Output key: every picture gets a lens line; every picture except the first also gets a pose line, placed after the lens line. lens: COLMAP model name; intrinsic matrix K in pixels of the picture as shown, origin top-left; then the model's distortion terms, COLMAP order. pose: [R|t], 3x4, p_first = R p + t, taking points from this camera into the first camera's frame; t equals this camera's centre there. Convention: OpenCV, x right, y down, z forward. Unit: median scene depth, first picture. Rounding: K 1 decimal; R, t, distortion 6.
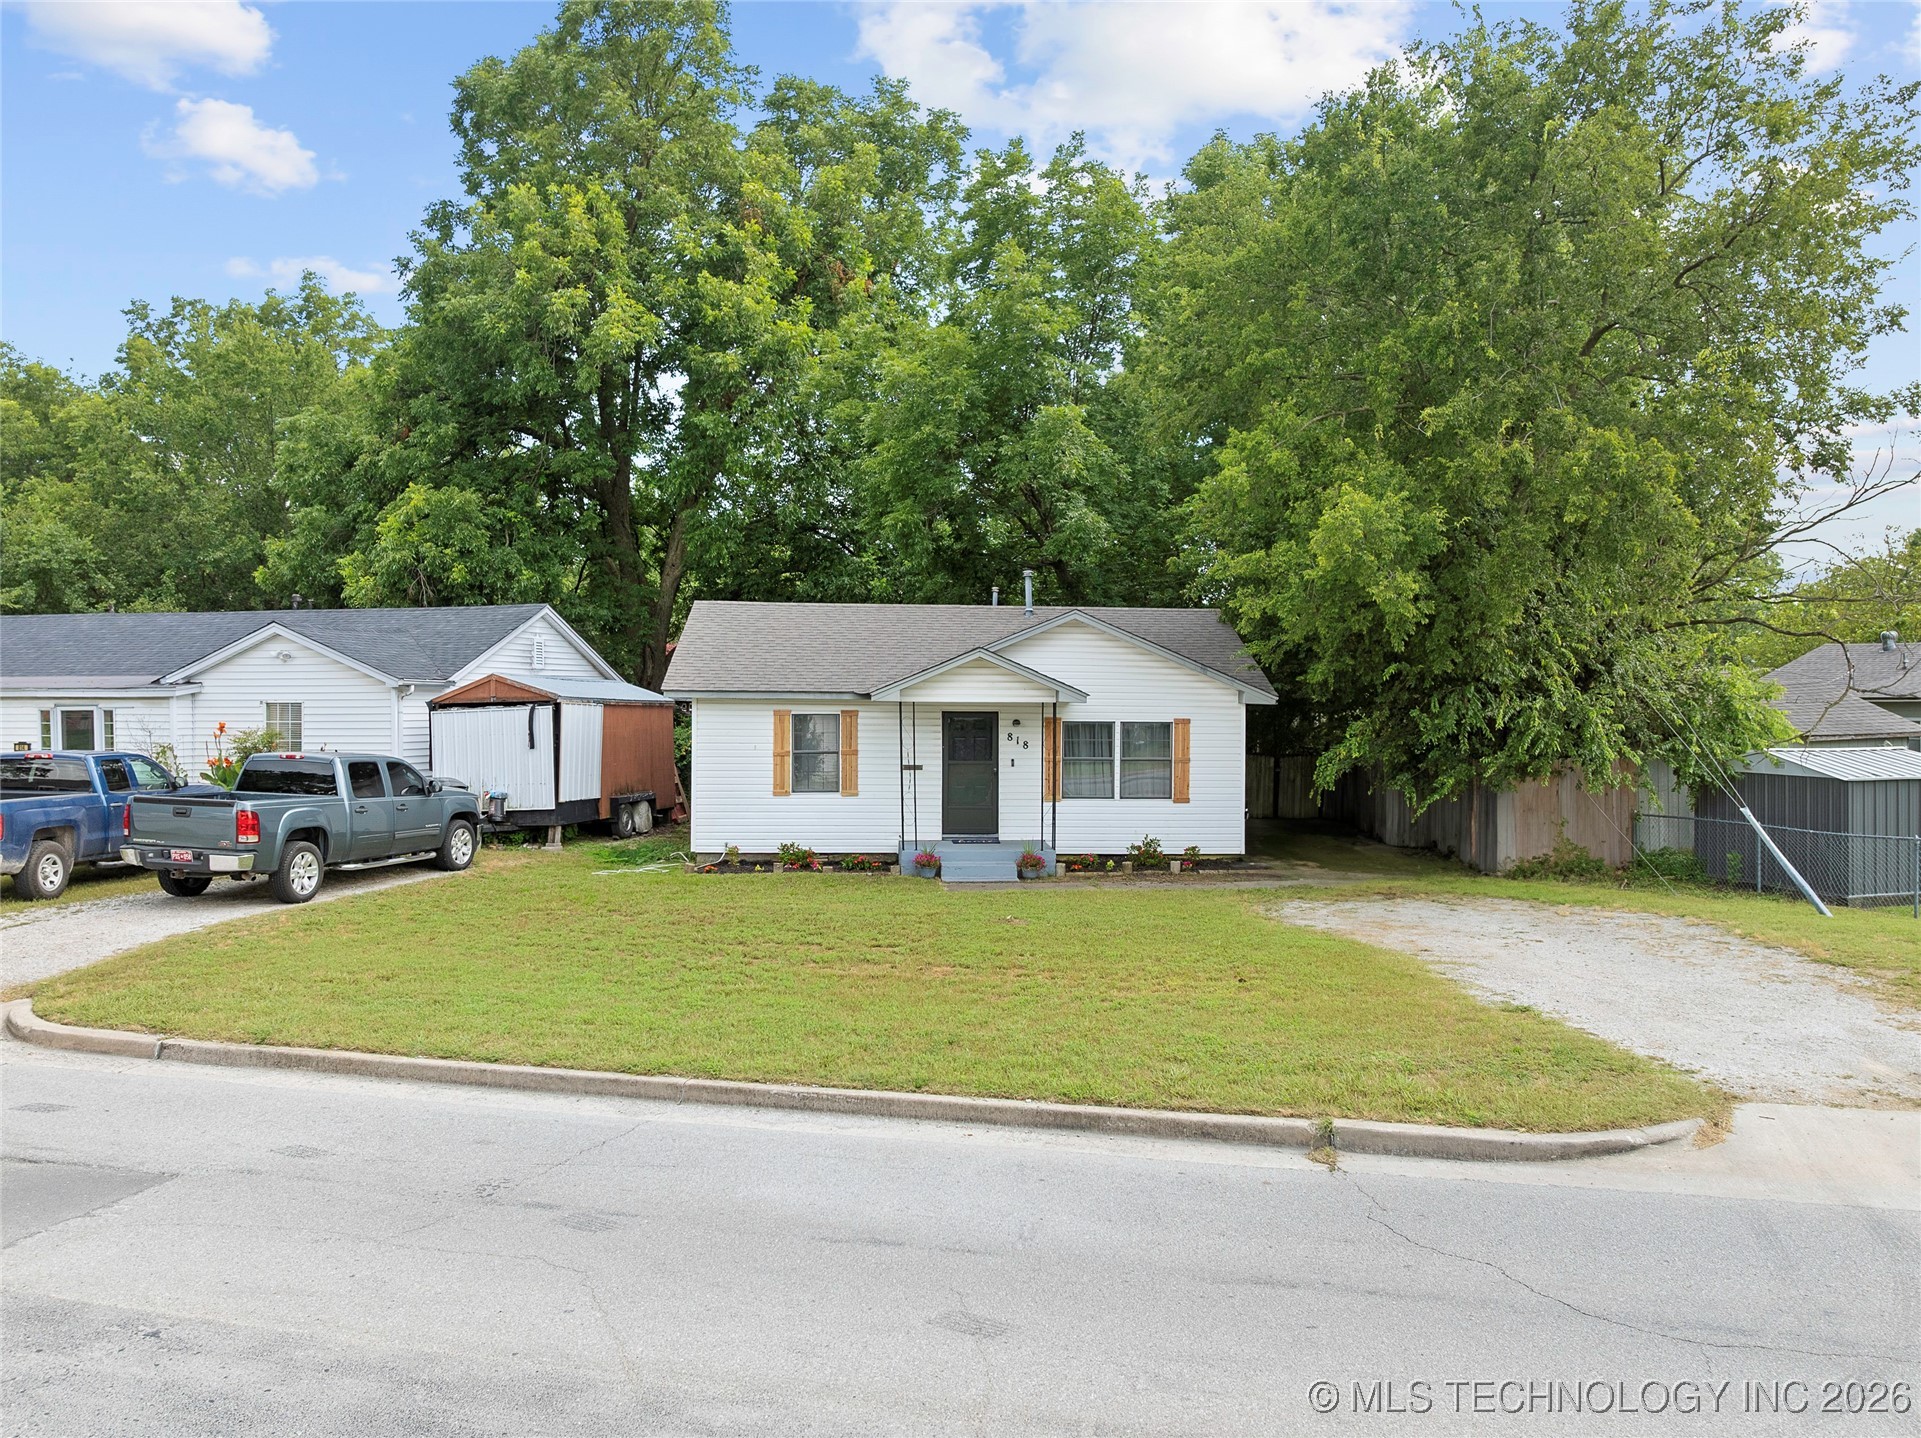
lens RADIAL K [[1335.3, 0, 960.5], [0, 1335.3, 719.0], [0, 0, 1]] dist [0.003111, 0.000266]
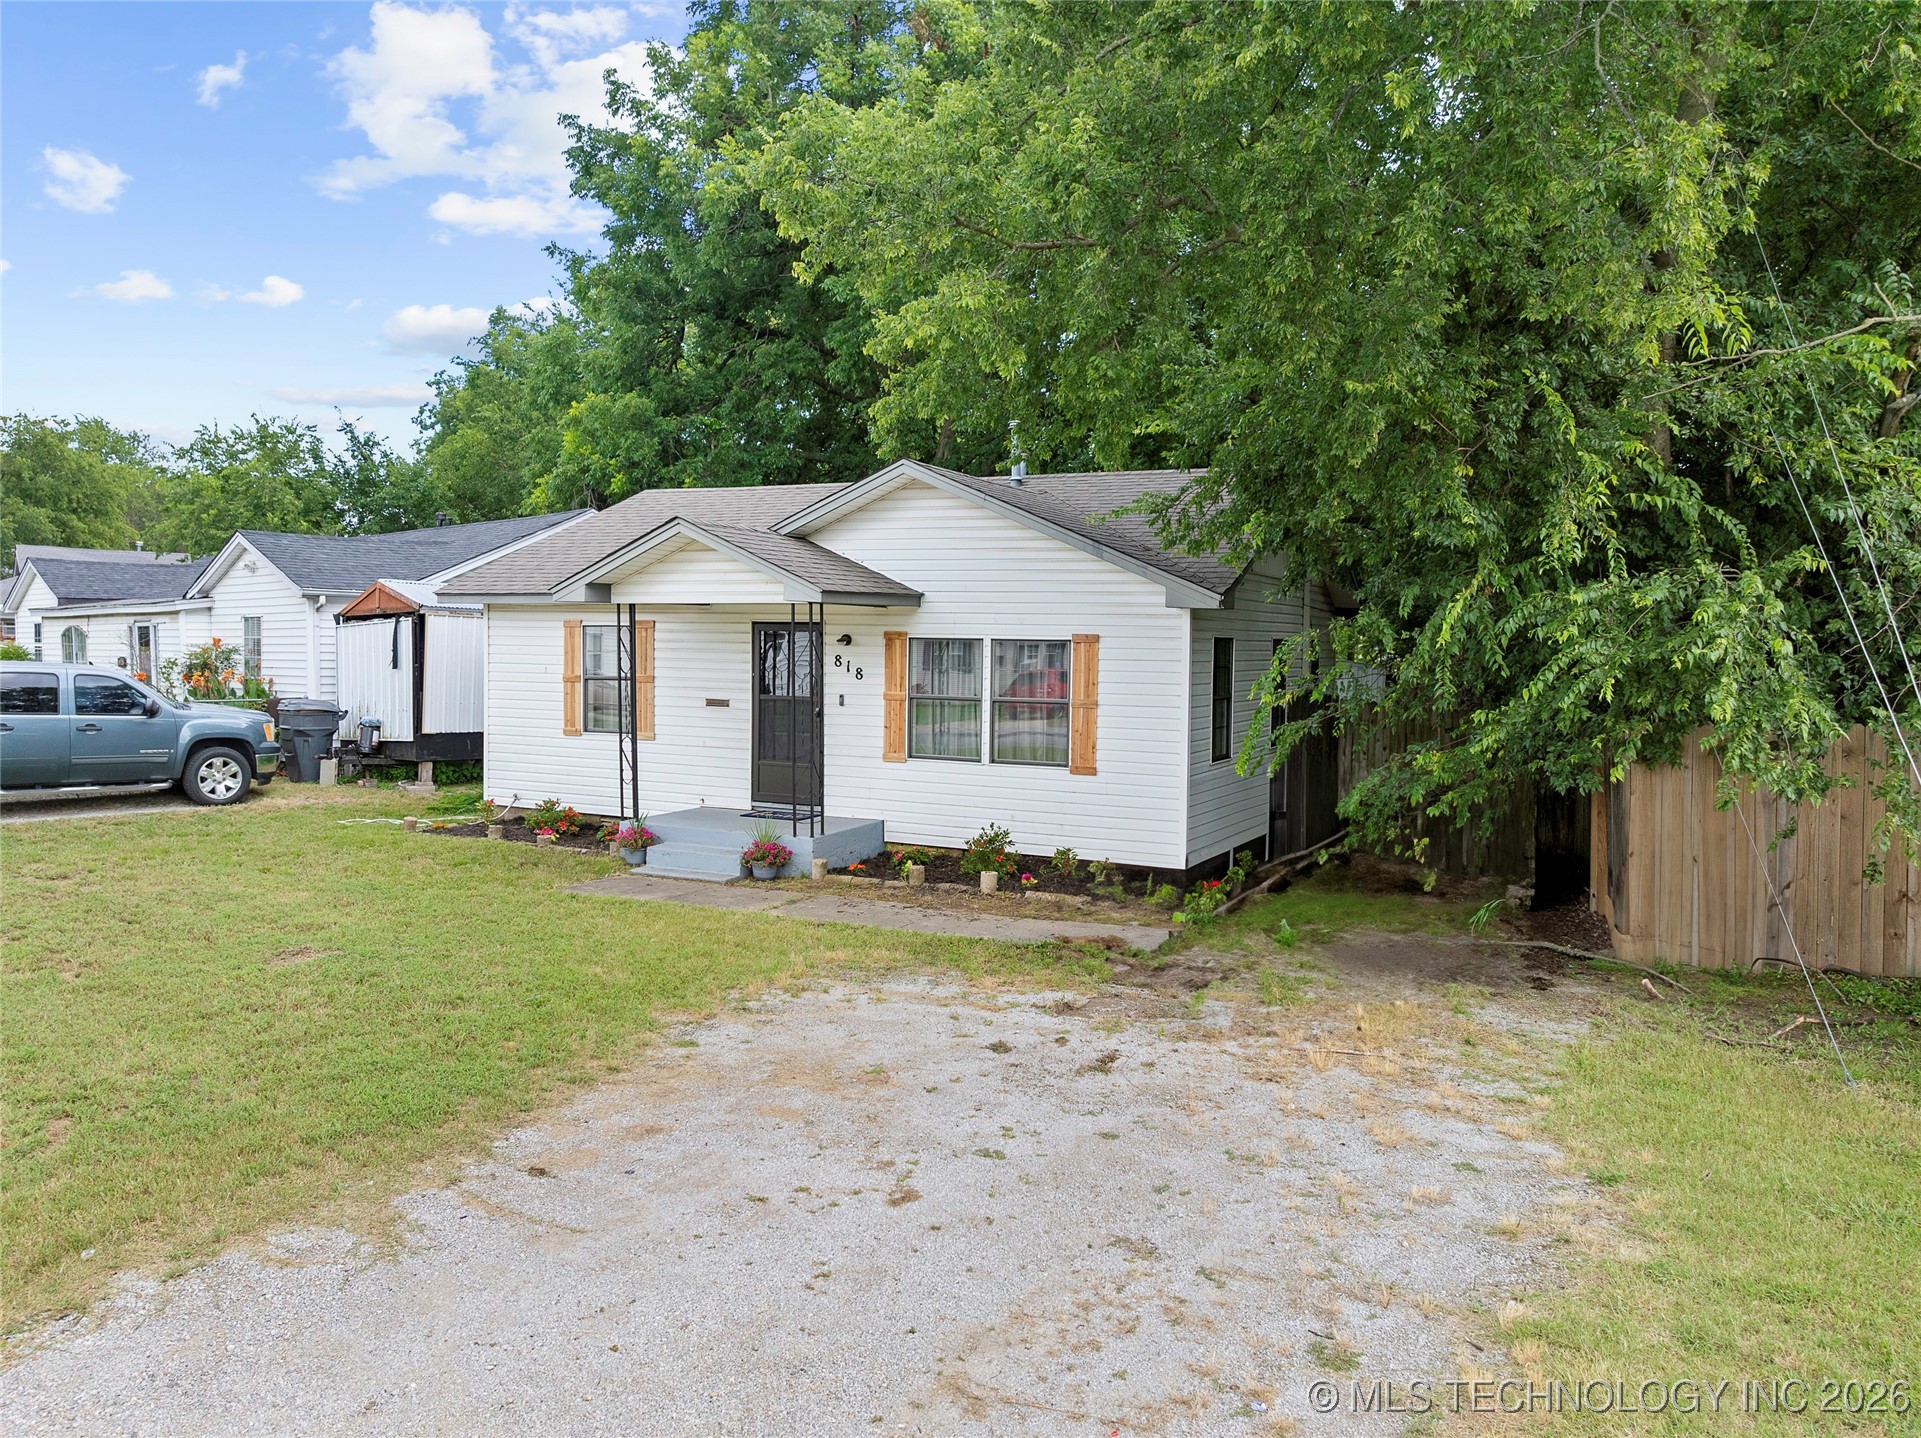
lens RADIAL K [[1335.3, 0, 960.5], [0, 1335.3, 719.0], [0, 0, 1]] dist [0.003111, 0.000266]
pose [[0.869023, 0.034604, -0.493559, 0.414125], [-0.015602, 0.998972, 0.042569, 0.012997], [0.494525, -0.029293, 0.868670, 0.453149]]
